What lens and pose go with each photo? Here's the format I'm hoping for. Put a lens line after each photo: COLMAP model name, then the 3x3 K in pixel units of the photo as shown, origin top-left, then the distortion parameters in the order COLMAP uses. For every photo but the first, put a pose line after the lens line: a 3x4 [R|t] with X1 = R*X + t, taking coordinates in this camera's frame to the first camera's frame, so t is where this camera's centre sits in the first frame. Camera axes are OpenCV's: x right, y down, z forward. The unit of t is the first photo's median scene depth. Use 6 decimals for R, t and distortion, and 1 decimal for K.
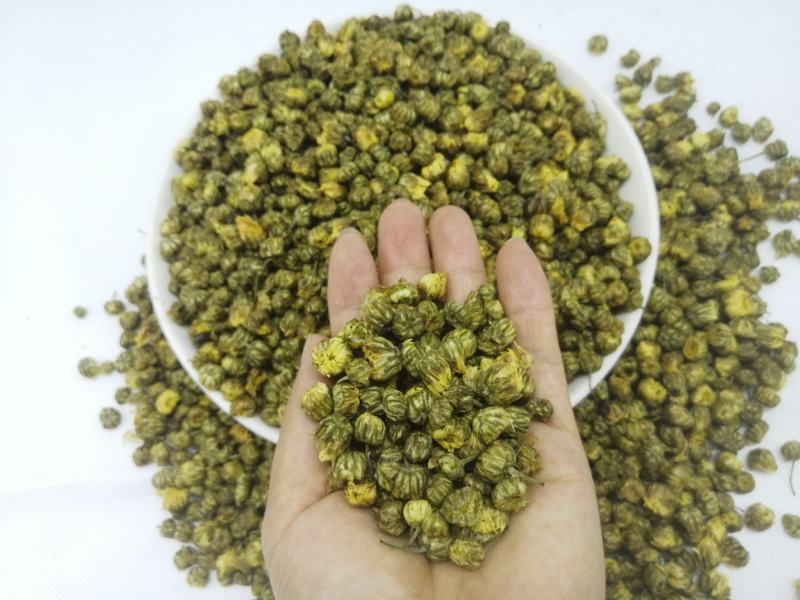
lens RADIAL K [[643.4, 0, 400.0], [0, 643.4, 300.0], [0, 0, 1]] dist [-0.007976, -0.009453]
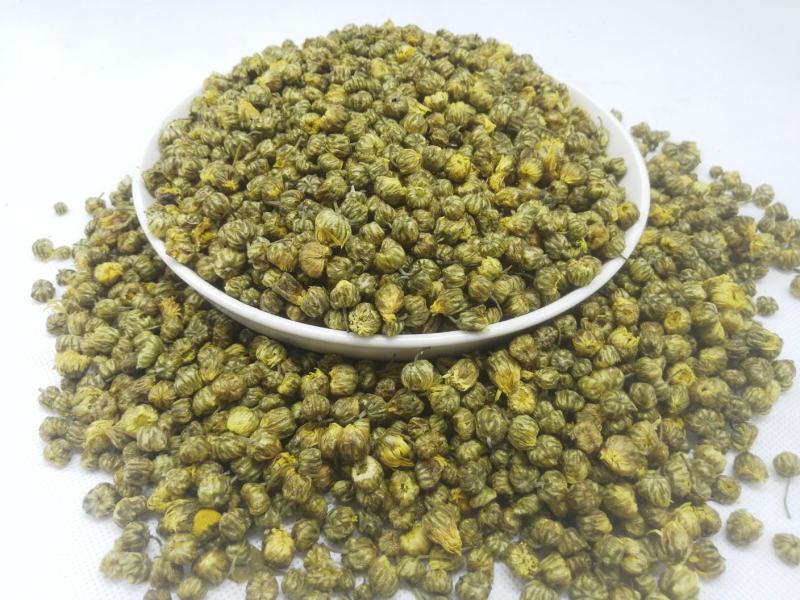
lens RADIAL K [[644.7, 0, 400.0], [0, 644.7, 300.0], [0, 0, 1]] dist [-0.007233, -0.007522]
pose [[0.974166, 0.214436, -0.070843, 0.132653], [-0.225379, 0.903212, -0.365255, 0.460502], [-0.014338, 0.371785, 0.928208, 0.146553]]
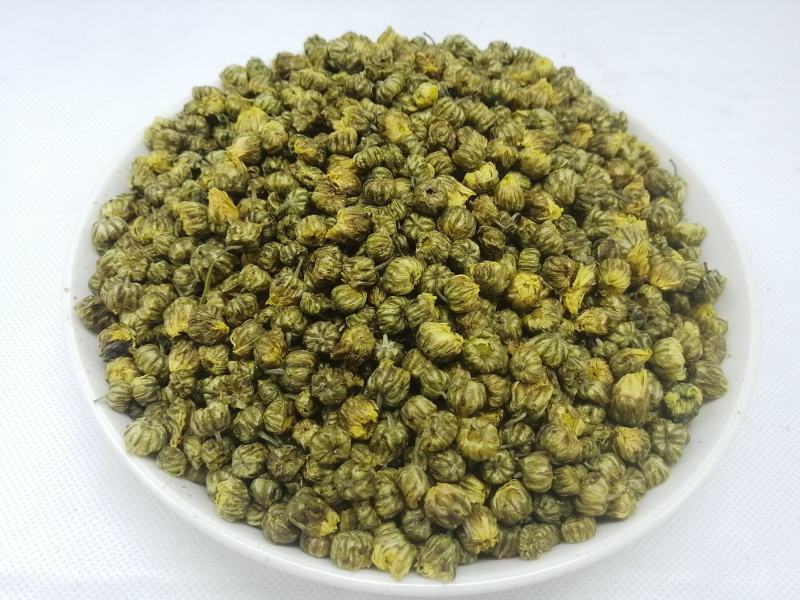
lens RADIAL K [[646.7, 0, 400.0], [0, 646.7, 300.0], [0, 0, 1]] dist [-0.007363, 0.000570]
pose [[0.985965, 0.165439, 0.022421, -0.032402], [-0.154229, 0.953998, -0.257100, 0.136043], [-0.063924, 0.250034, 0.966125, 0.296272]]
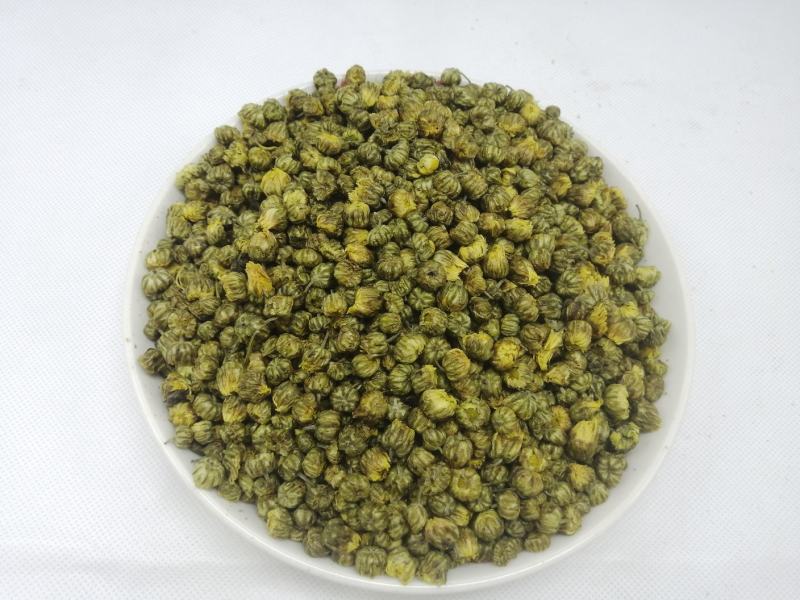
lens RADIAL K [[643.2, 0, 400.0], [0, 643.2, 300.0], [0, 0, 1]] dist [0.007543, 0.001050]
pose [[0.981879, 0.169310, 0.085139, -0.108526], [-0.162146, 0.983095, -0.085041, -0.041049], [-0.098098, 0.069695, 0.992733, 0.114785]]
